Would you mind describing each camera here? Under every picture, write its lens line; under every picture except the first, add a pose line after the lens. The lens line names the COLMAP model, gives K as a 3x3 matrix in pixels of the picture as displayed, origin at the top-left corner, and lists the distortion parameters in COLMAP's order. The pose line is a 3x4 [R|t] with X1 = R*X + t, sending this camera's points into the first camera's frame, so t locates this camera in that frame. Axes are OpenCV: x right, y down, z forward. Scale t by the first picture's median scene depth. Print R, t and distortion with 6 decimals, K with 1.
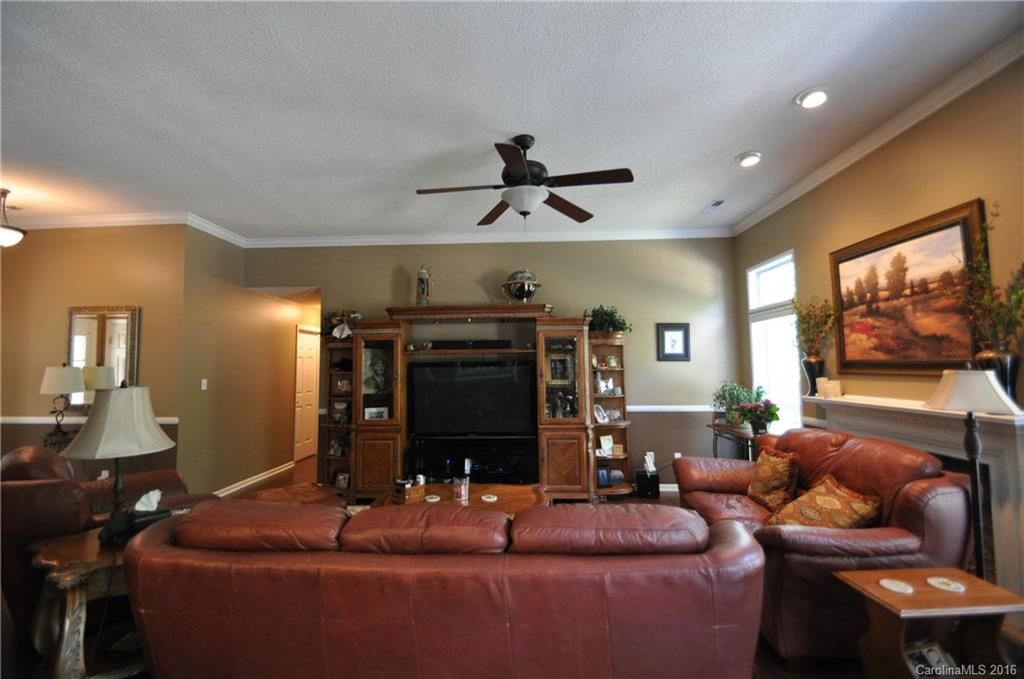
lens RADIAL K [[445.1, 0, 507.4], [0, 445.1, 336.8], [0, 0, 1]] dist [0.010168, -0.014403]
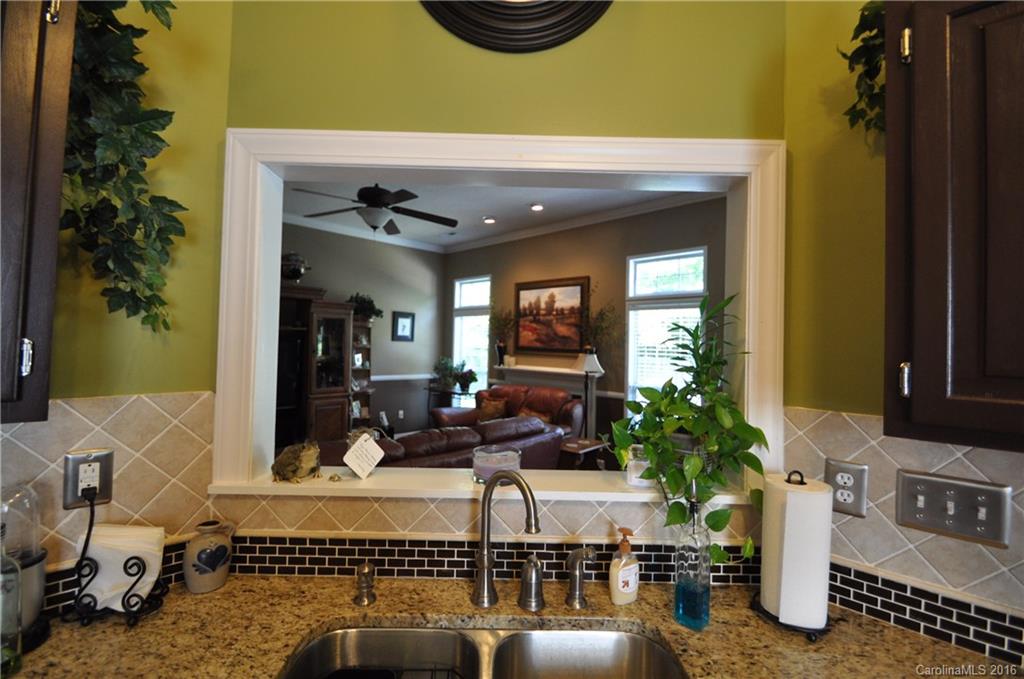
lens RADIAL K [[445.1, 0, 504.1], [0, 445.1, 334.6], [0, 0, 1]] dist [0.010168, -0.014403]
pose [[0.683418, 0.041247, 0.728861, -0.406839], [-0.080305, 0.996591, 0.018900, -0.014486], [-0.725597, -0.071448, 0.684401, -0.116450]]
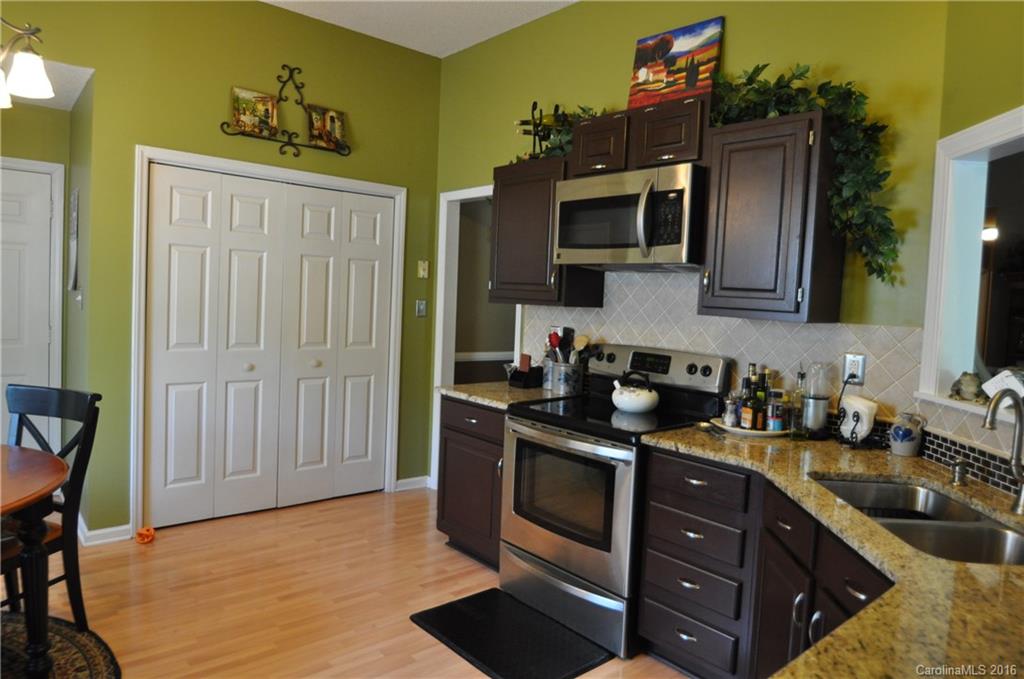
lens RADIAL K [[655.9, 0, 504.5], [0, 655.9, 326.8], [0, 0, 1]] dist [-0.034303, 0.000369]
pose [[0.681560, 0.077988, -0.727595, -0.202745], [-0.002209, 0.994519, 0.104530, -0.019177], [0.731759, -0.069636, 0.677997, -0.404302]]
